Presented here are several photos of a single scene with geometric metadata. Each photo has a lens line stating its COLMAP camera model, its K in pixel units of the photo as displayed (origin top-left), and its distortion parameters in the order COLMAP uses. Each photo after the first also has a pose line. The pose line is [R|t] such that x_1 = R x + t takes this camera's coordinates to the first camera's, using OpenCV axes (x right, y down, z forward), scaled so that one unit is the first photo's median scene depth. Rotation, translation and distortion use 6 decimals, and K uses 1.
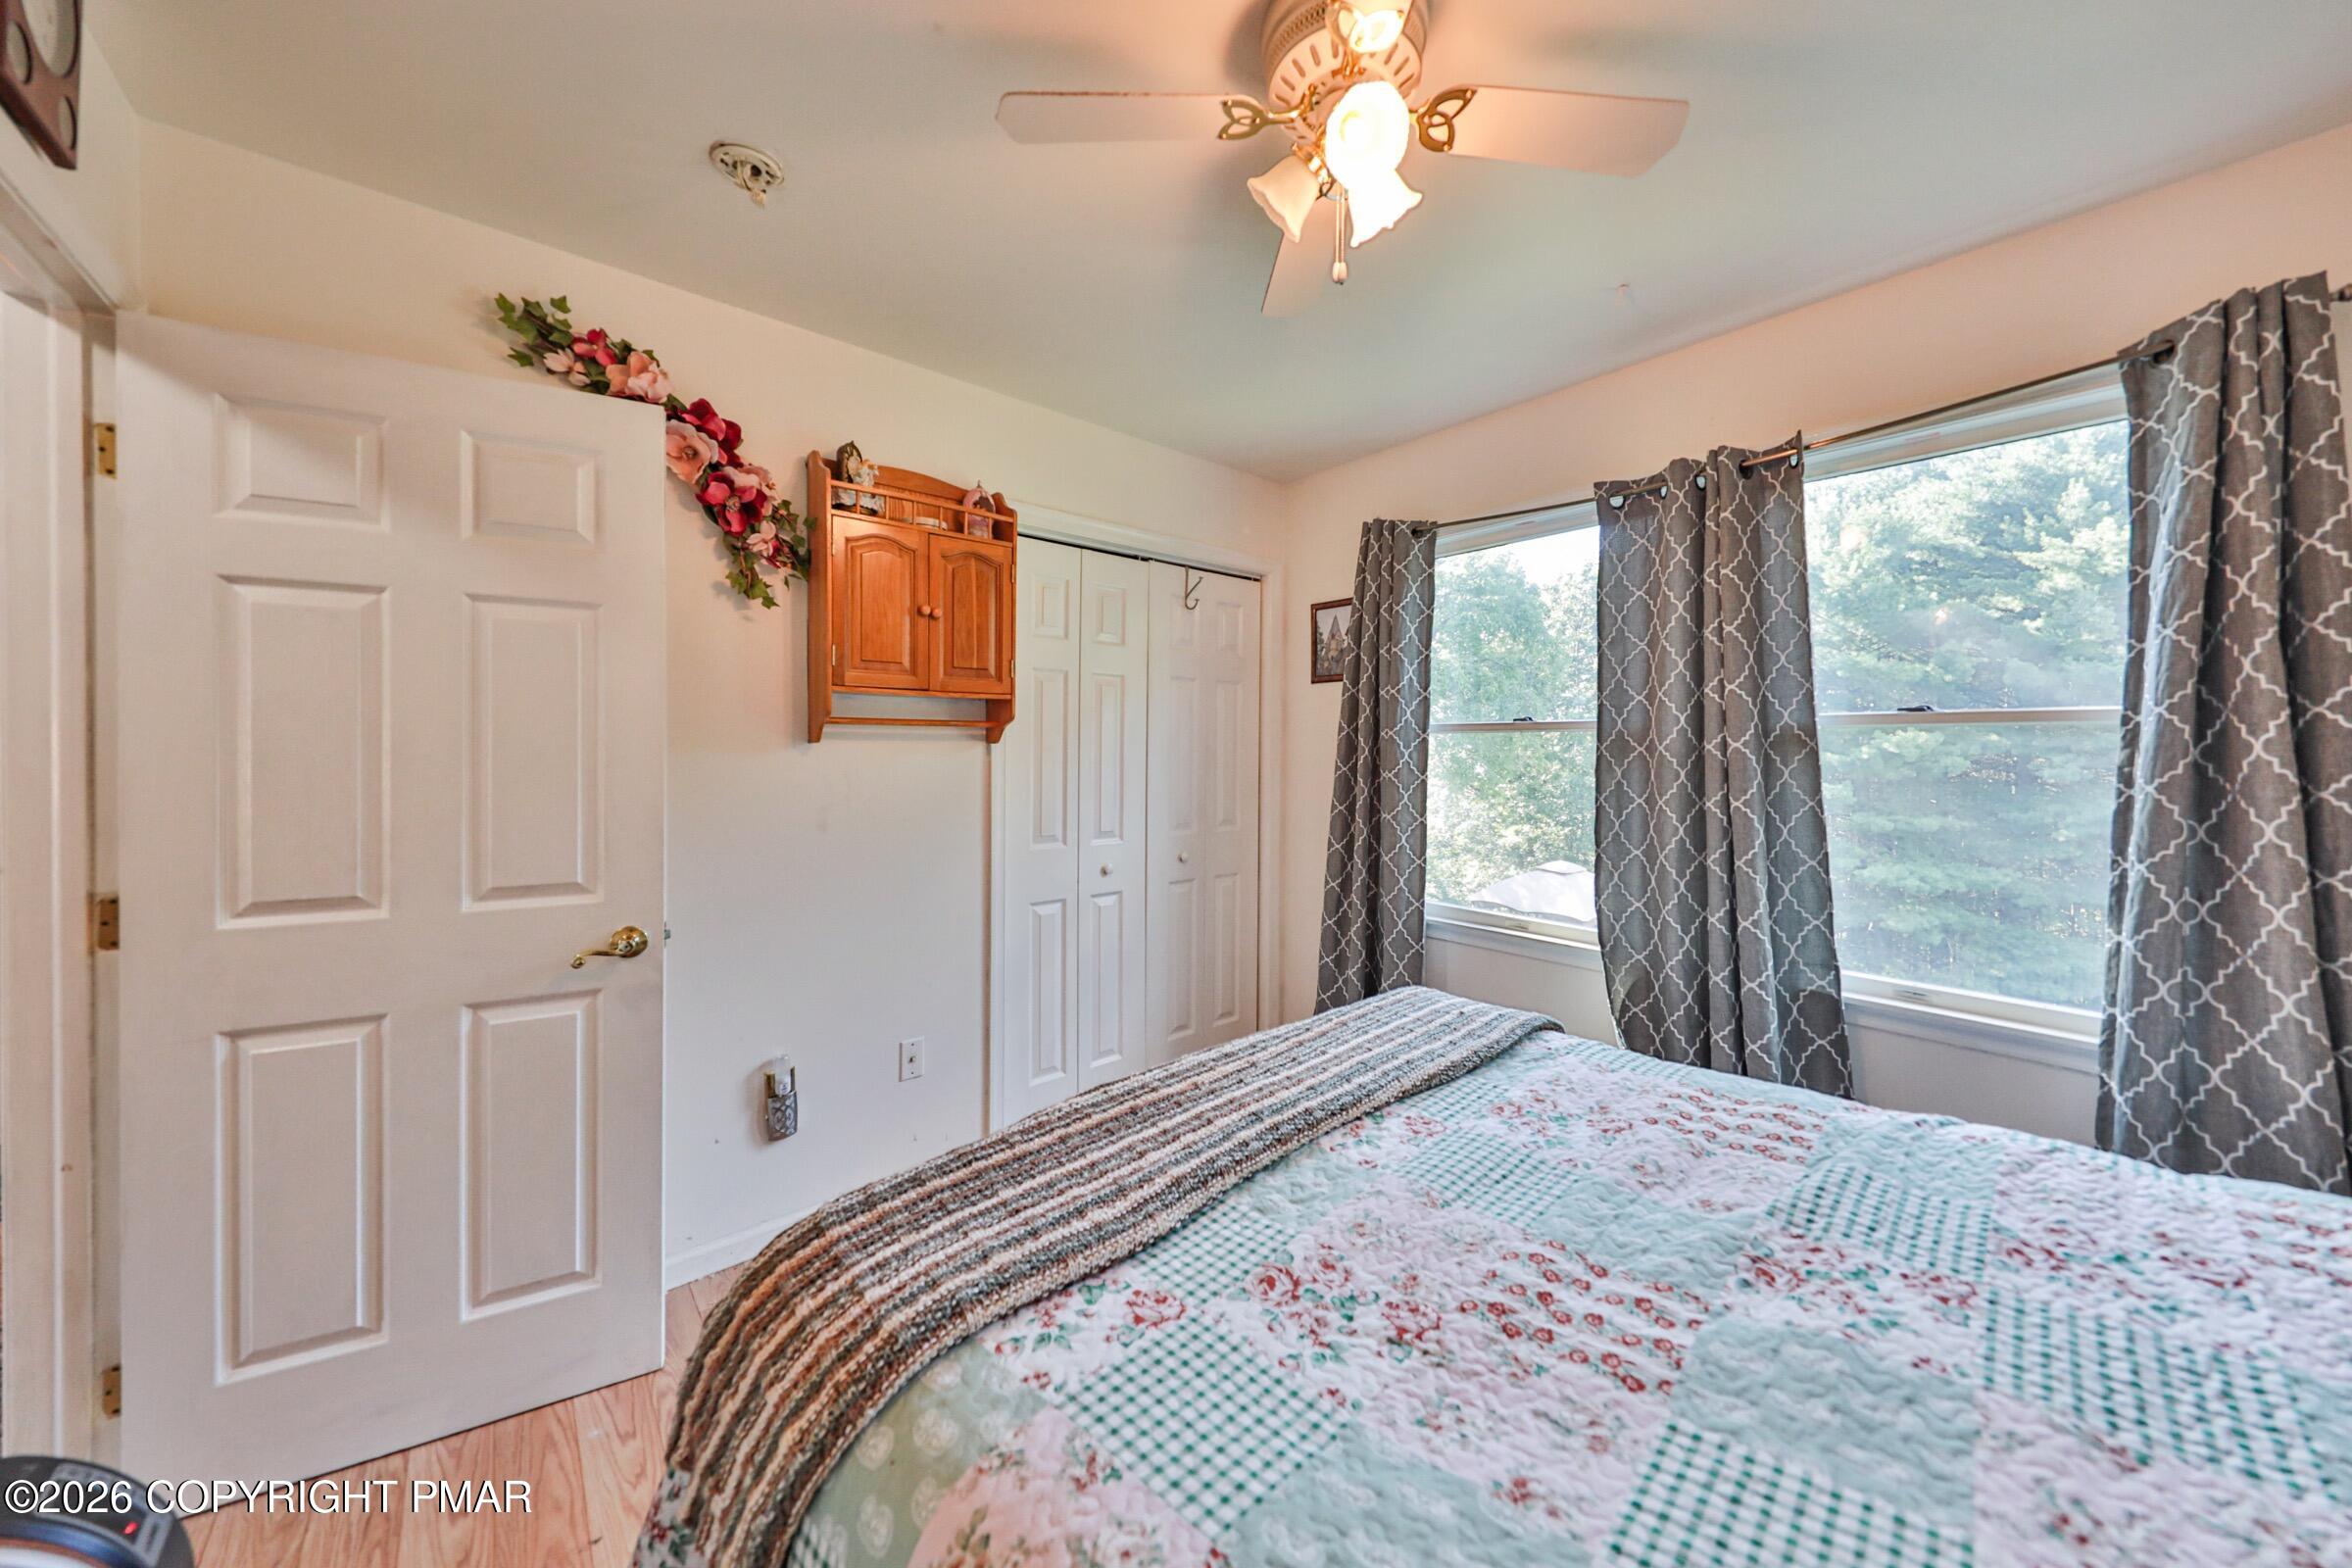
lens RADIAL K [[792.5, 0, 1187.9], [0, 792.5, 756.1], [0, 0, 1]] dist [0.001009, -0.000772]
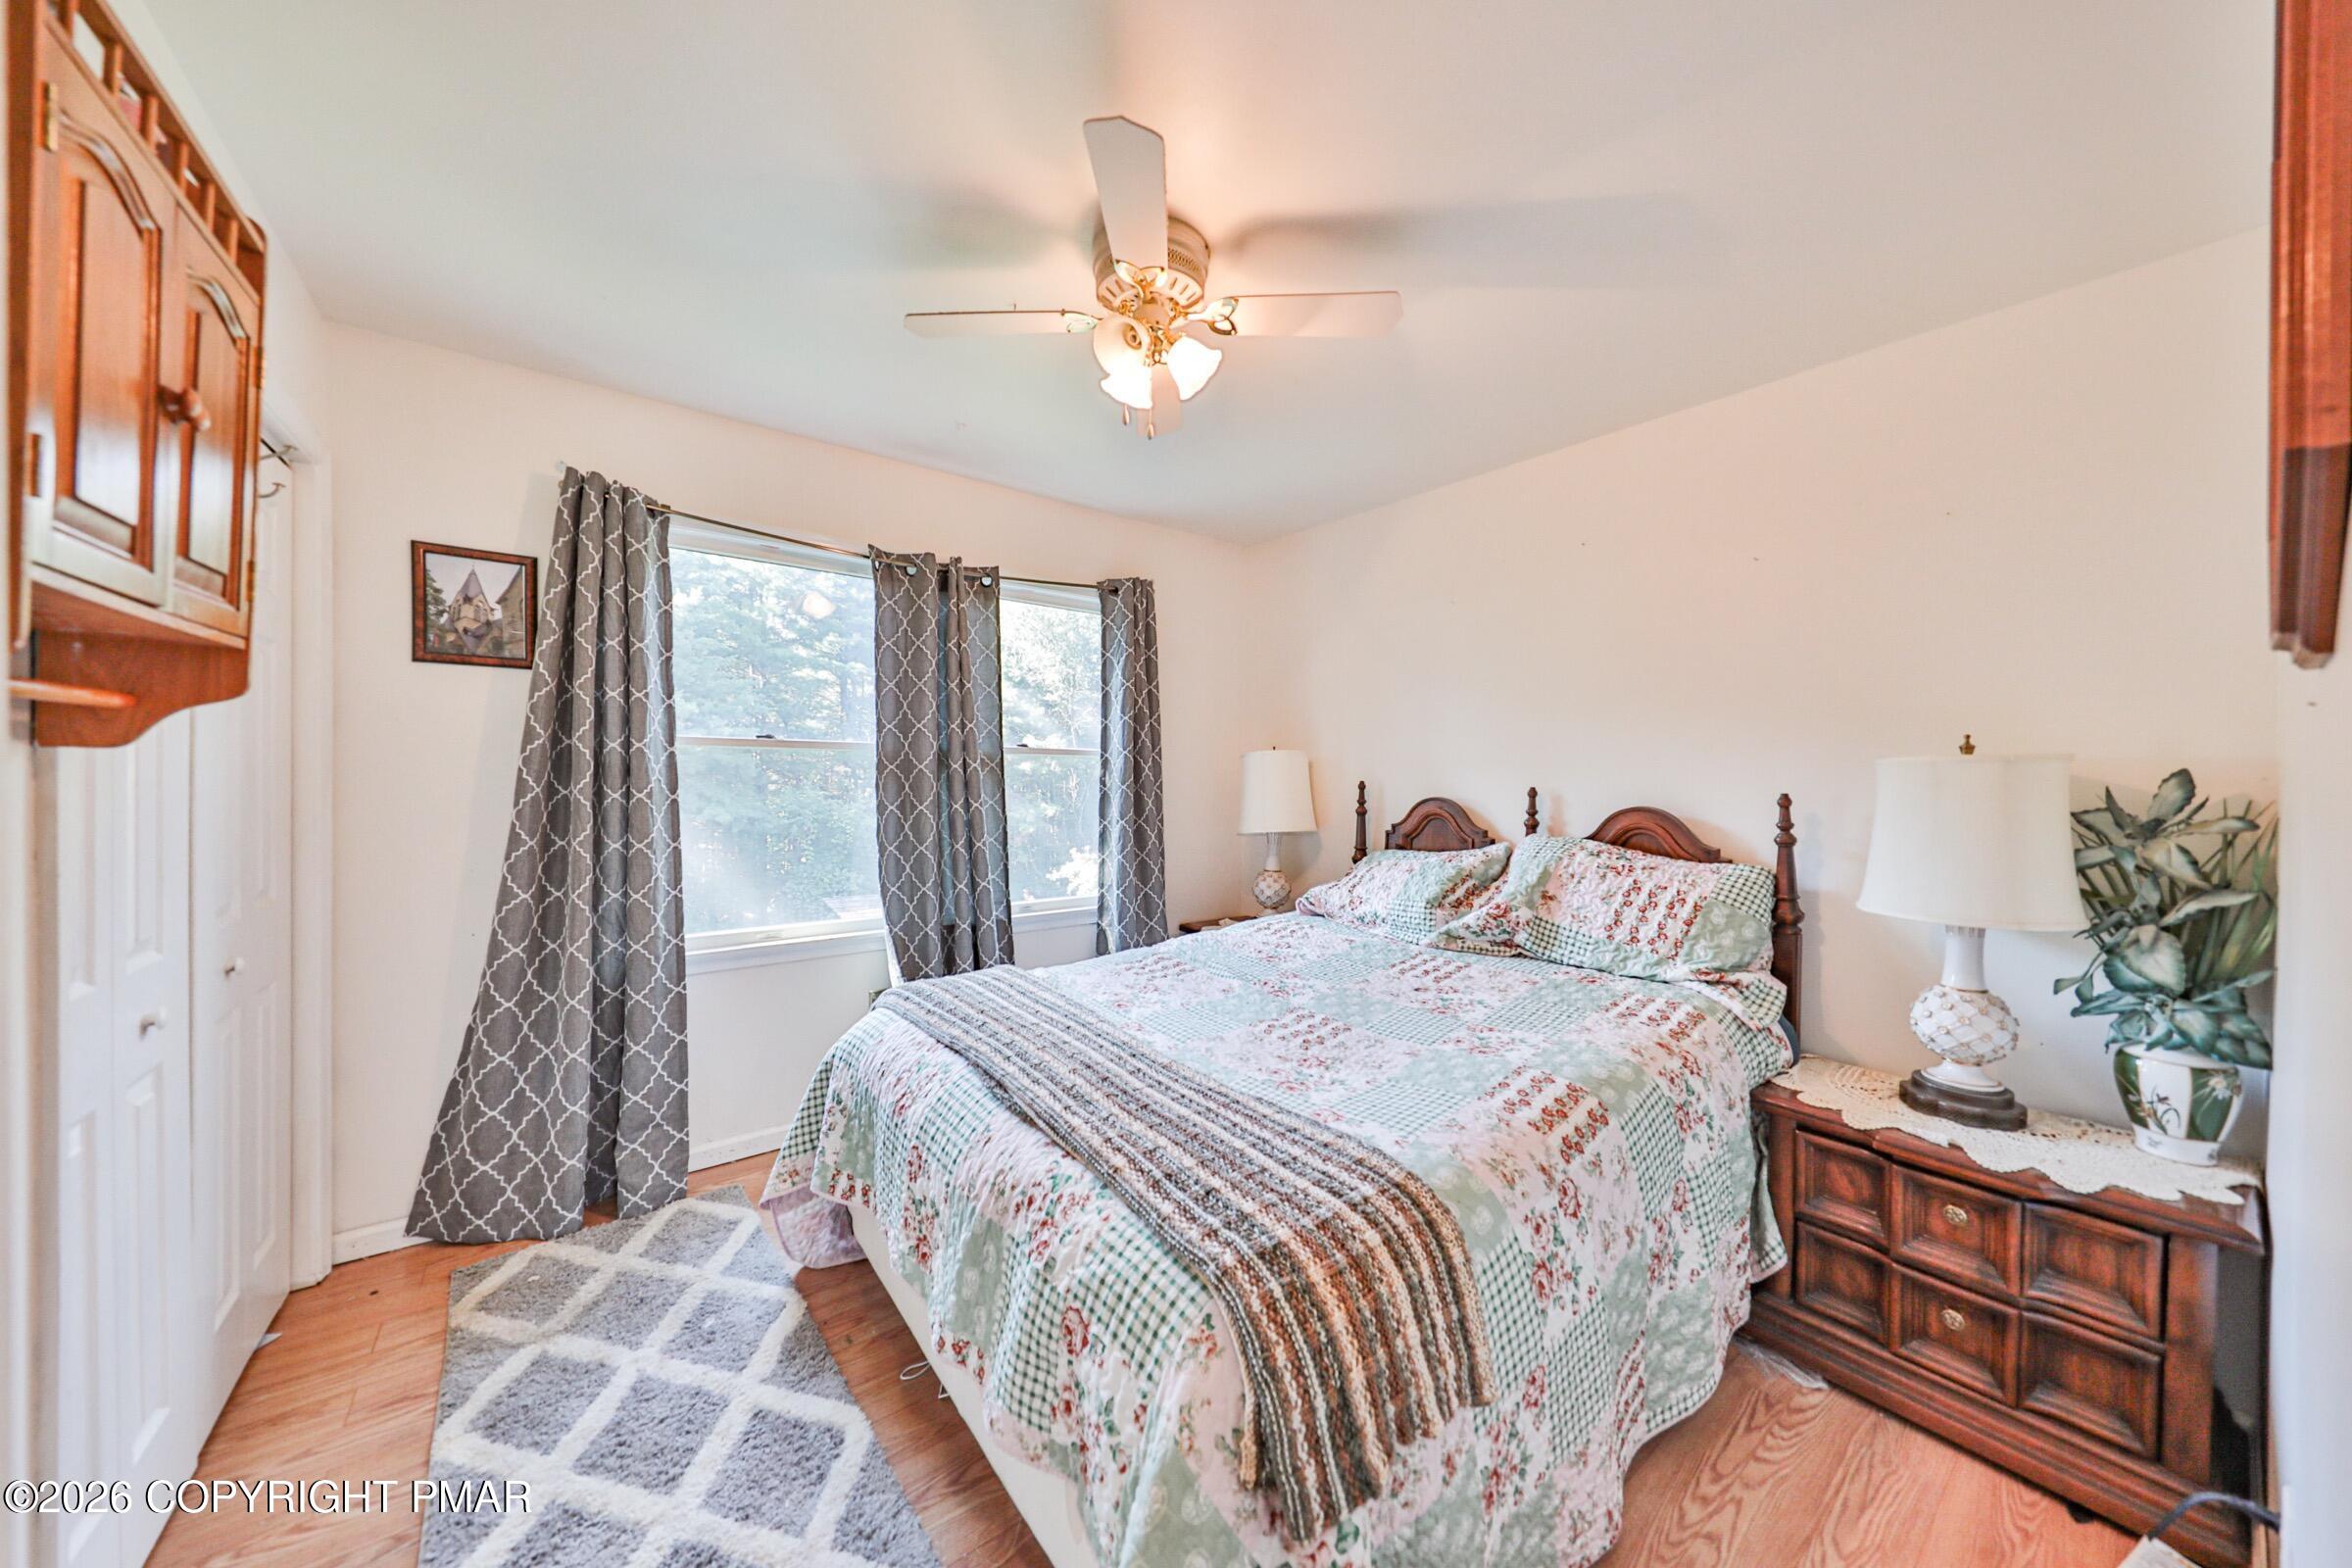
lens RADIAL K [[792.5, 0, 1165.4], [0, 792.5, 768.9], [0, 0, 1]] dist [0.001009, -0.000772]
pose [[0.053829, 0.002954, 0.998546, -0.806006], [-0.001255, 0.999995, -0.002891, -0.002936], [-0.998549, -0.001098, 0.053832, 0.599151]]
